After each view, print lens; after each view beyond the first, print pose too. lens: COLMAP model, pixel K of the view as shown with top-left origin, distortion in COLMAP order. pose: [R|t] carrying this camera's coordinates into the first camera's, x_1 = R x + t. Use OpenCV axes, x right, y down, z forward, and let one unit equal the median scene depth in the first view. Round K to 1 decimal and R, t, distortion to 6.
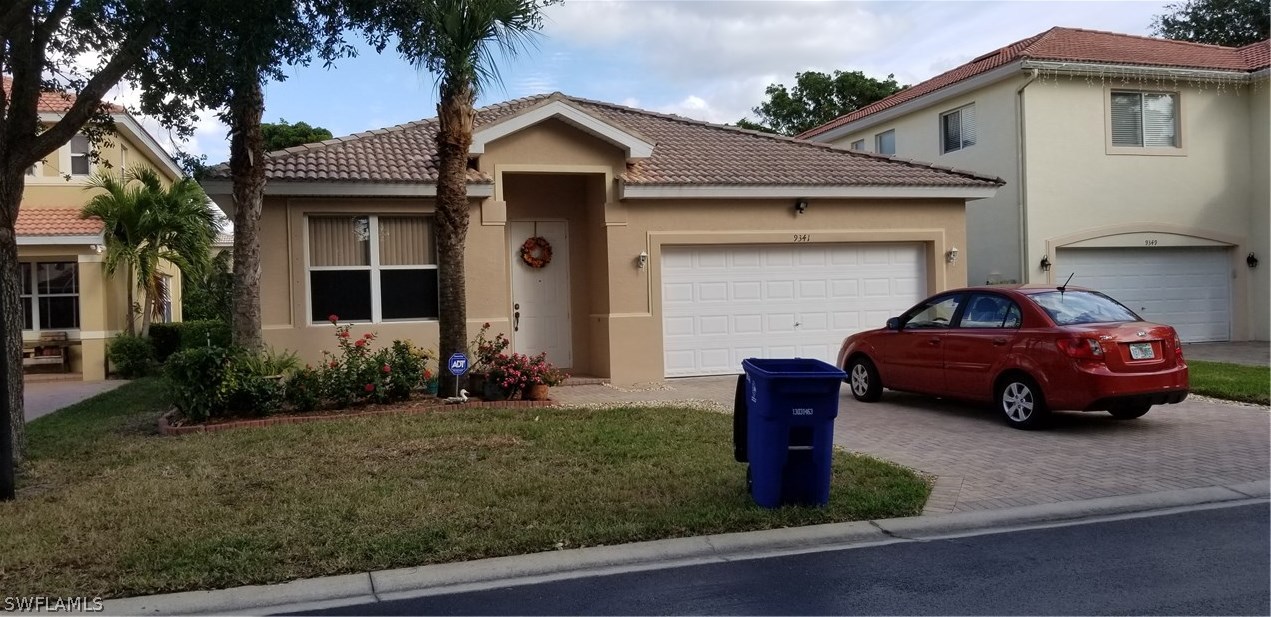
lens RADIAL K [[994.0, 0, 635.5], [0, 994.0, 308.5], [0, 0, 1]] dist [0.000868, -0.002148]
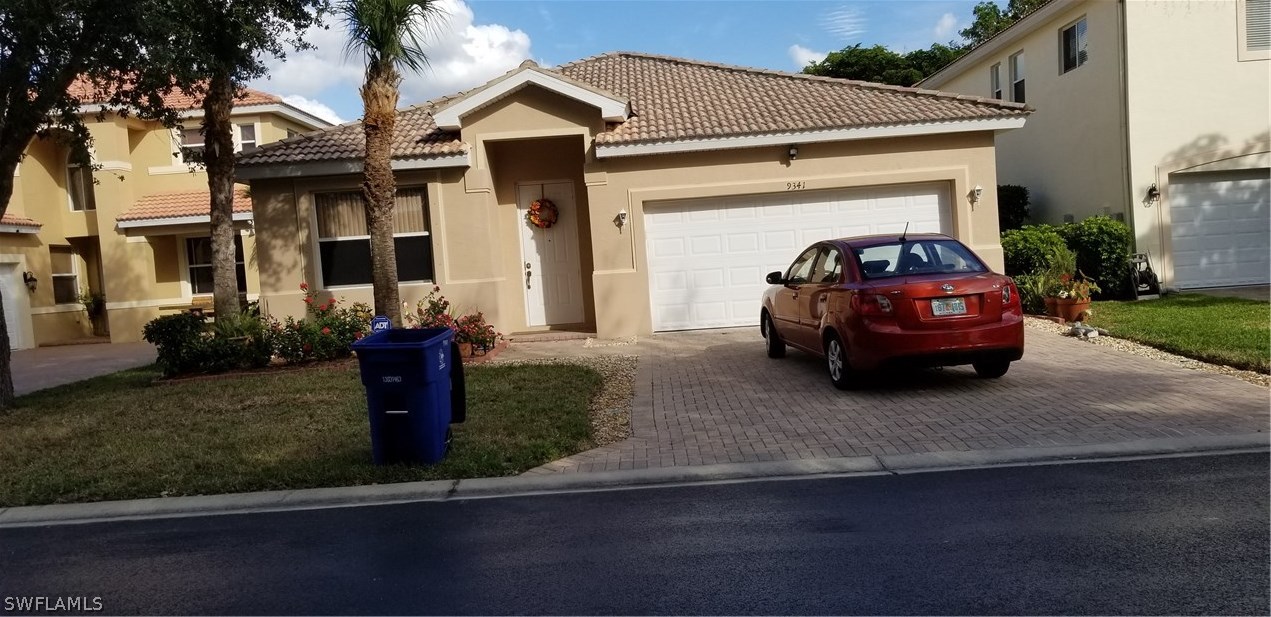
lens RADIAL K [[995.7, 0, 670.5], [0, 995.7, 311.5], [0, 0, 1]] dist [0.054265, -0.123375]
pose [[0.952384, -0.016059, -0.304478, 0.369938], [0.035404, 0.997681, 0.058122, -0.010218], [0.302839, -0.066134, 0.950744, 0.030741]]
